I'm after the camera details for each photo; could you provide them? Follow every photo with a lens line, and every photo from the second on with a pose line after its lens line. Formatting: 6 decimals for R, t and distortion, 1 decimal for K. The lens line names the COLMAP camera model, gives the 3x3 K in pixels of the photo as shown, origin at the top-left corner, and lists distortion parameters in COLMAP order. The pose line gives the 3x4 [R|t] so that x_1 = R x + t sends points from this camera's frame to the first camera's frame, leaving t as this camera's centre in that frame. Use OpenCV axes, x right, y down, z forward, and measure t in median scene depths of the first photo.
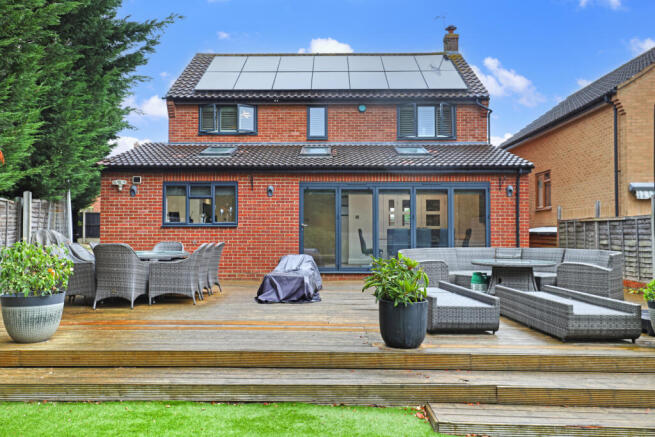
lens RADIAL K [[511.1, 0, 327.5], [0, 511.1, 218.5], [0, 0, 1]] dist [0.032839, 0.001992]
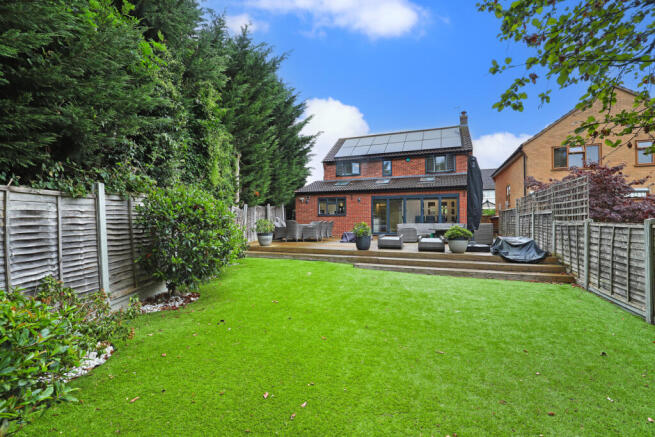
lens RADIAL K [[300.1, 0, 339.6], [0, 300.1, 218.6], [0, 0, 1]] dist [-0.001060, -0.000063]
pose [[0.941482, -0.007358, -0.336982, 0.265550], [0.013041, 0.999808, 0.014604, 0.009221], [0.336810, -0.018144, 0.941398, -0.334405]]
